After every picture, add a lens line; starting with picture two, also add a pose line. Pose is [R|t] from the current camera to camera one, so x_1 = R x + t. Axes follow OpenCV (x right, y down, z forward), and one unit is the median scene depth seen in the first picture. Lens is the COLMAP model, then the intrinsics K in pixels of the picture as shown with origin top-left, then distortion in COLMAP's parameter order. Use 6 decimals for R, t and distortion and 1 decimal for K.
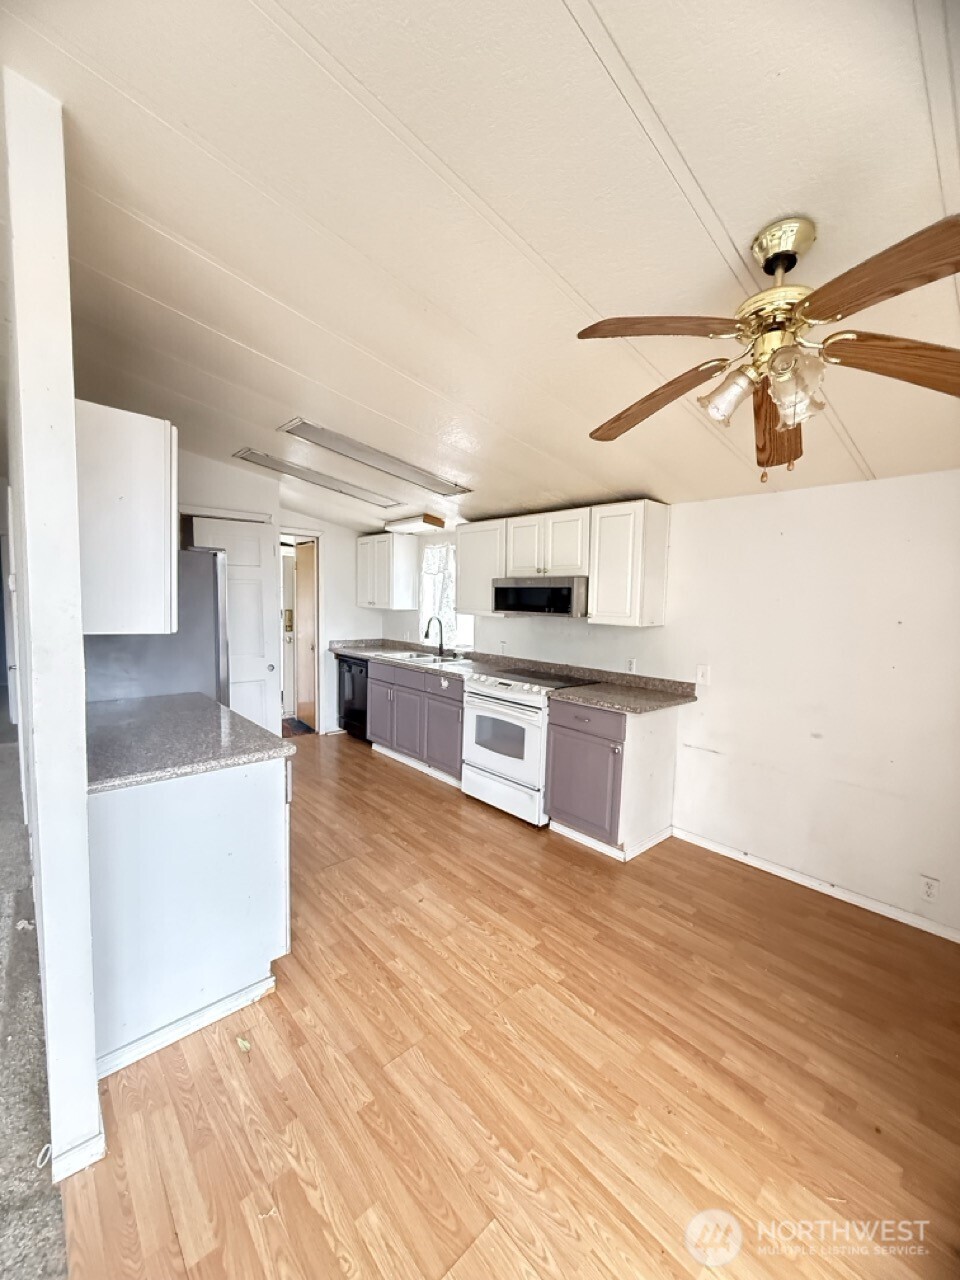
lens RADIAL K [[513.7, 0, 474.0], [0, 513.7, 637.9], [0, 0, 1]] dist [-0.000850, -0.000383]
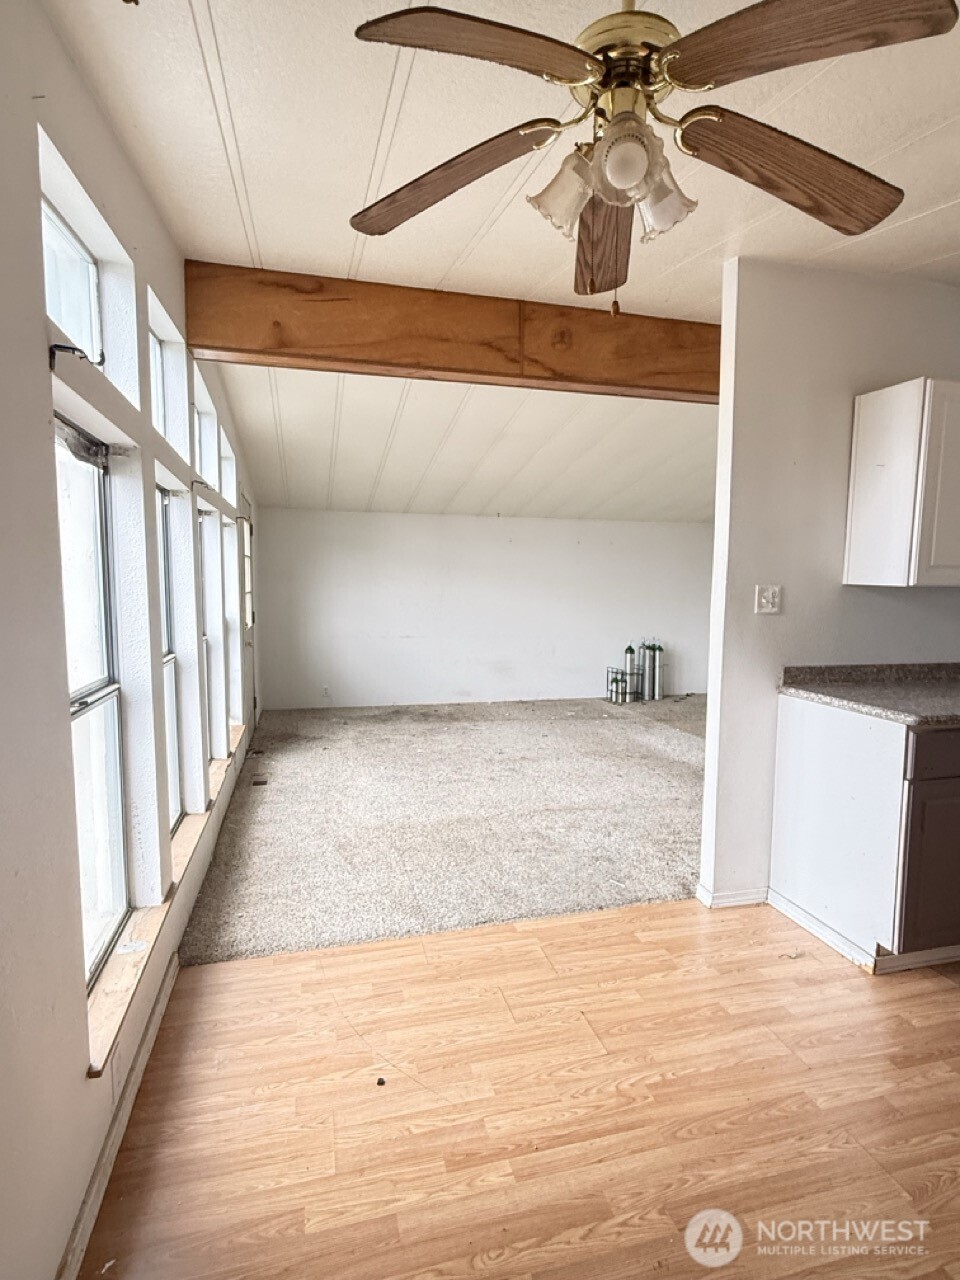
lens RADIAL K [[655.0, 0, 482.8], [0, 655.0, 642.0], [0, 0, 1]] dist [0.000911, -0.001263]
pose [[-0.461406, 0.057797, -0.885304, 0.938907], [-0.088016, 0.989971, 0.110503, 0.031120], [0.882812, 0.128908, -0.451692, 0.841042]]
